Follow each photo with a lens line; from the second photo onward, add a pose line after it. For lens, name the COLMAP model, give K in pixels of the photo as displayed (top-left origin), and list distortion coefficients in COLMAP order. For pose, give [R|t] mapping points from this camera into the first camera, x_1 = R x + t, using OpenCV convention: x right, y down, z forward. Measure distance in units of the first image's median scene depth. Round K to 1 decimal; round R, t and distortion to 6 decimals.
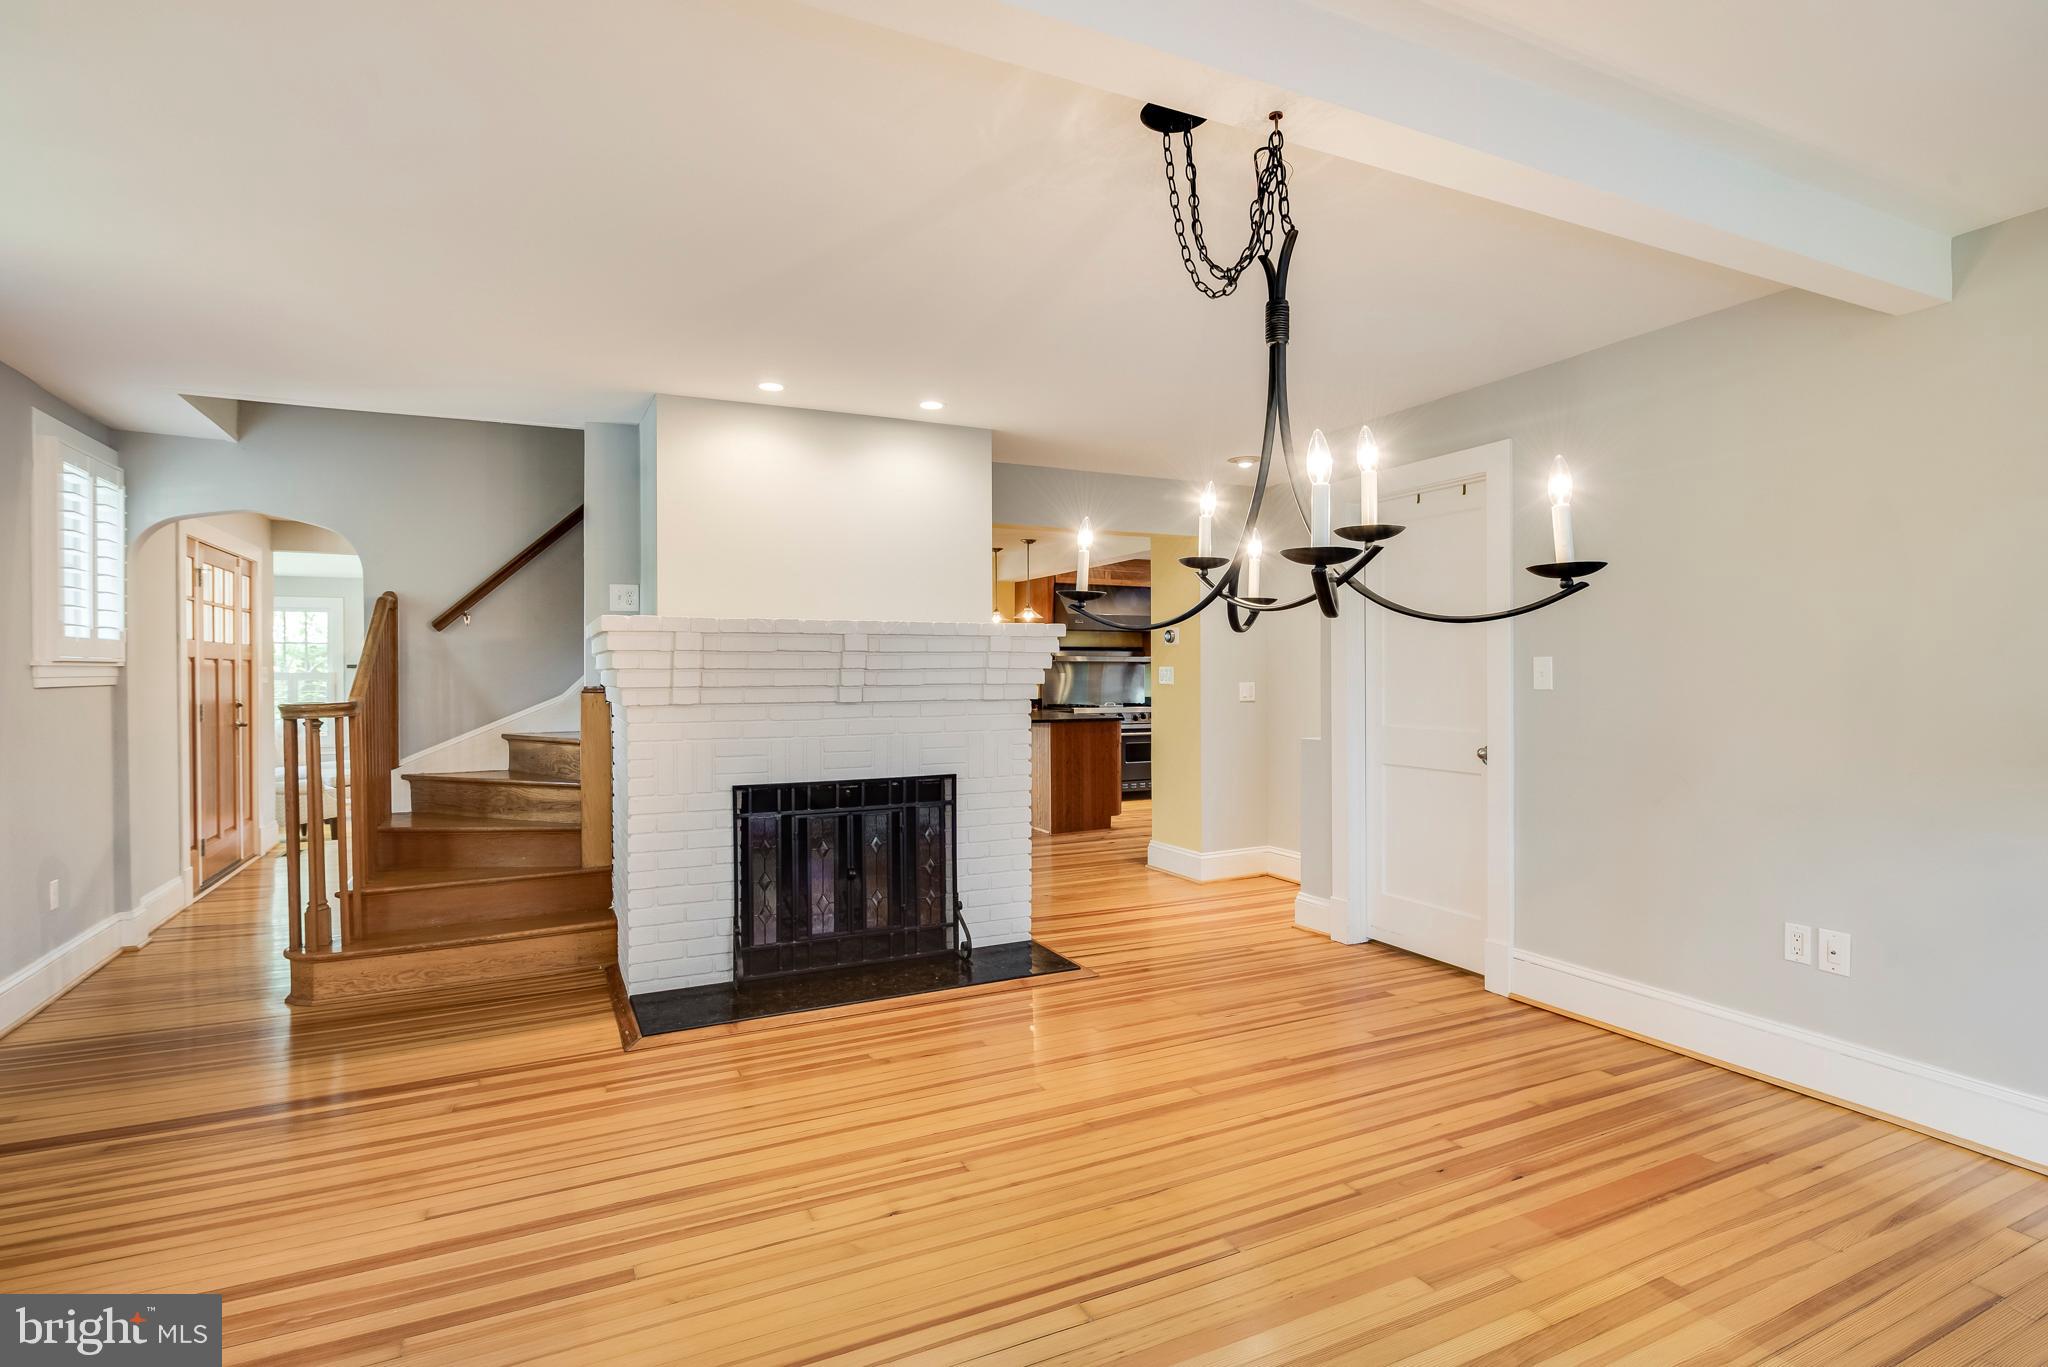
lens RADIAL K [[989.6, 0, 1016.1], [0, 989.6, 673.9], [0, 0, 1]] dist [-0.000566, -0.000189]
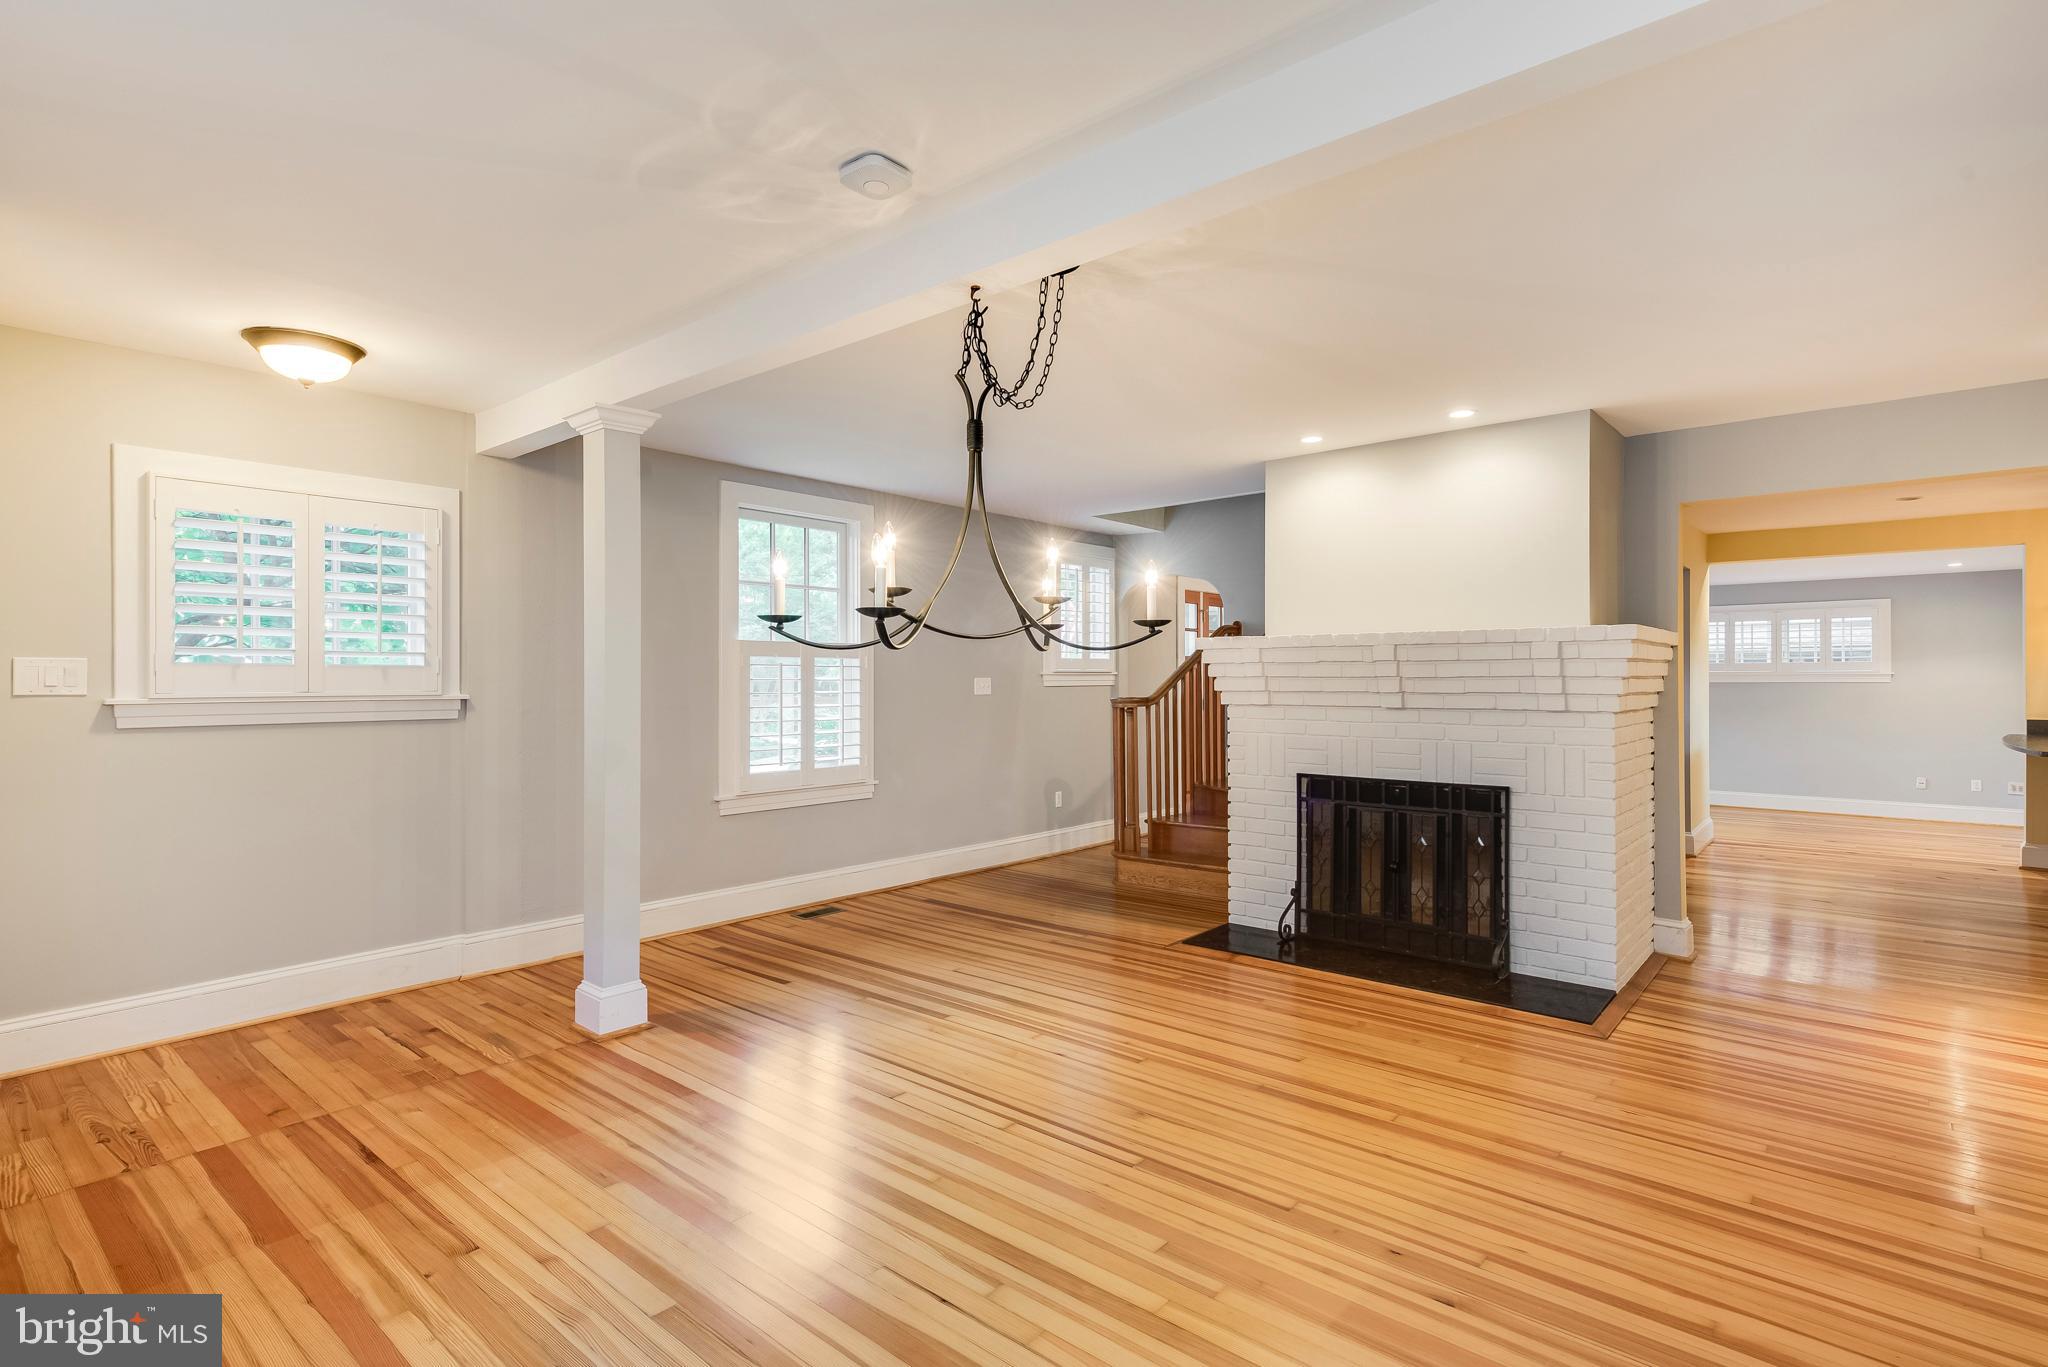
lens RADIAL K [[990.8, 0, 1068.7], [0, 990.8, 673.8], [0, 0, 1]] dist [0.012438, 0.000342]
pose [[0.427318, -0.001569, -0.904100, 0.701621], [-0.004700, 0.999981, -0.003956, -0.002828], [0.904089, 0.005939, 0.427302, 0.228844]]
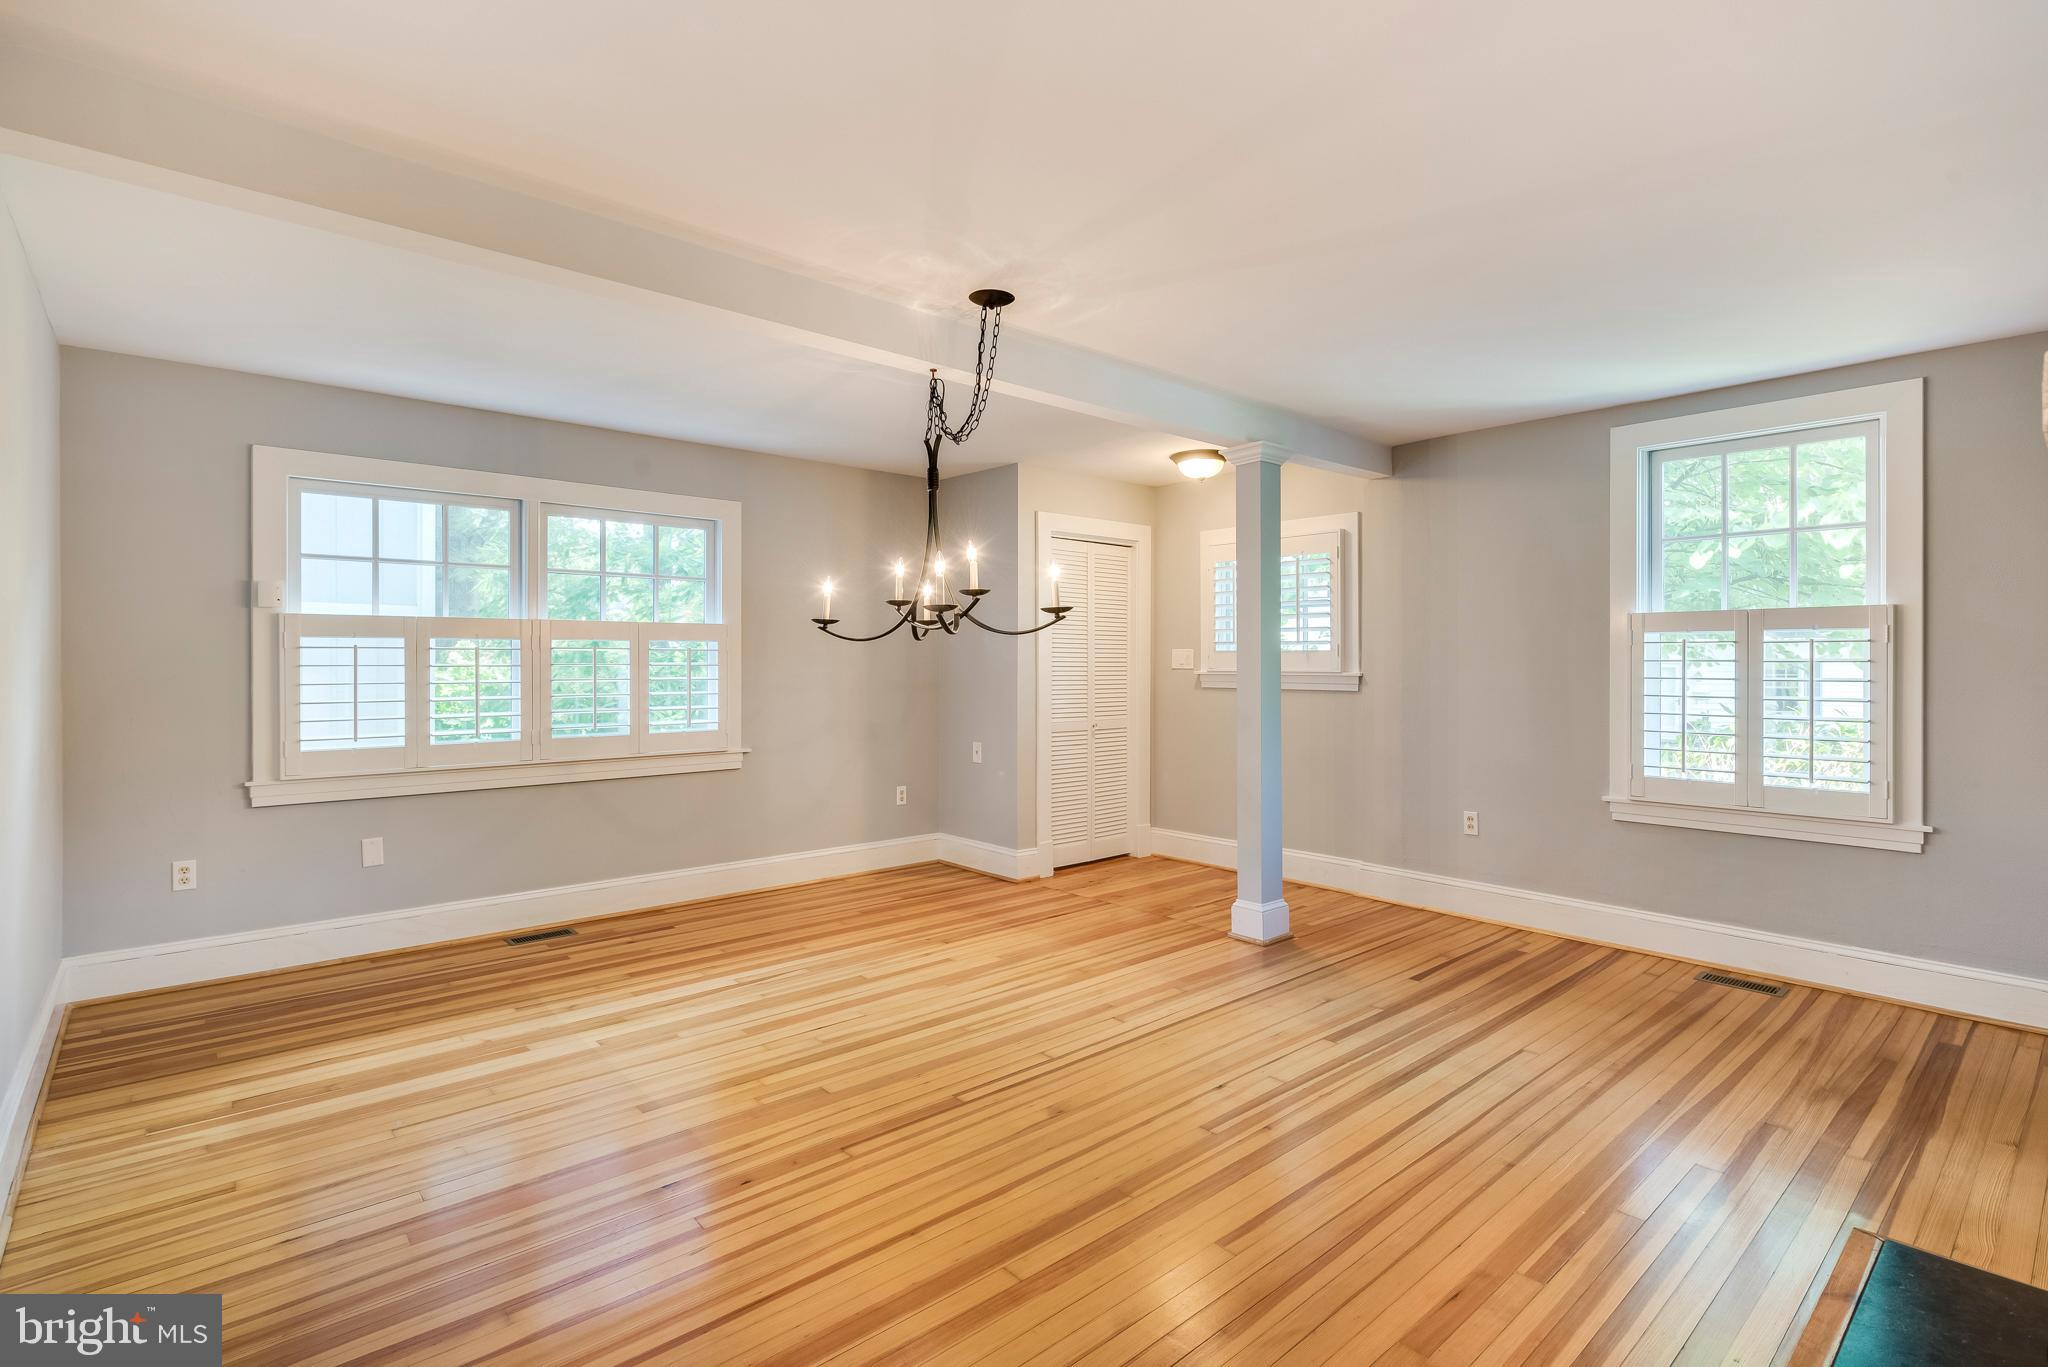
lens RADIAL K [[989.6, 0, 1016.1], [0, 989.6, 673.9], [0, 0, 1]] dist [-0.000566, -0.000189]
pose [[-0.963011, 0.007597, -0.269356, 0.274656], [0.002629, 0.999820, 0.018802, -0.006365], [0.269450, 0.017399, -0.962857, 1.264961]]
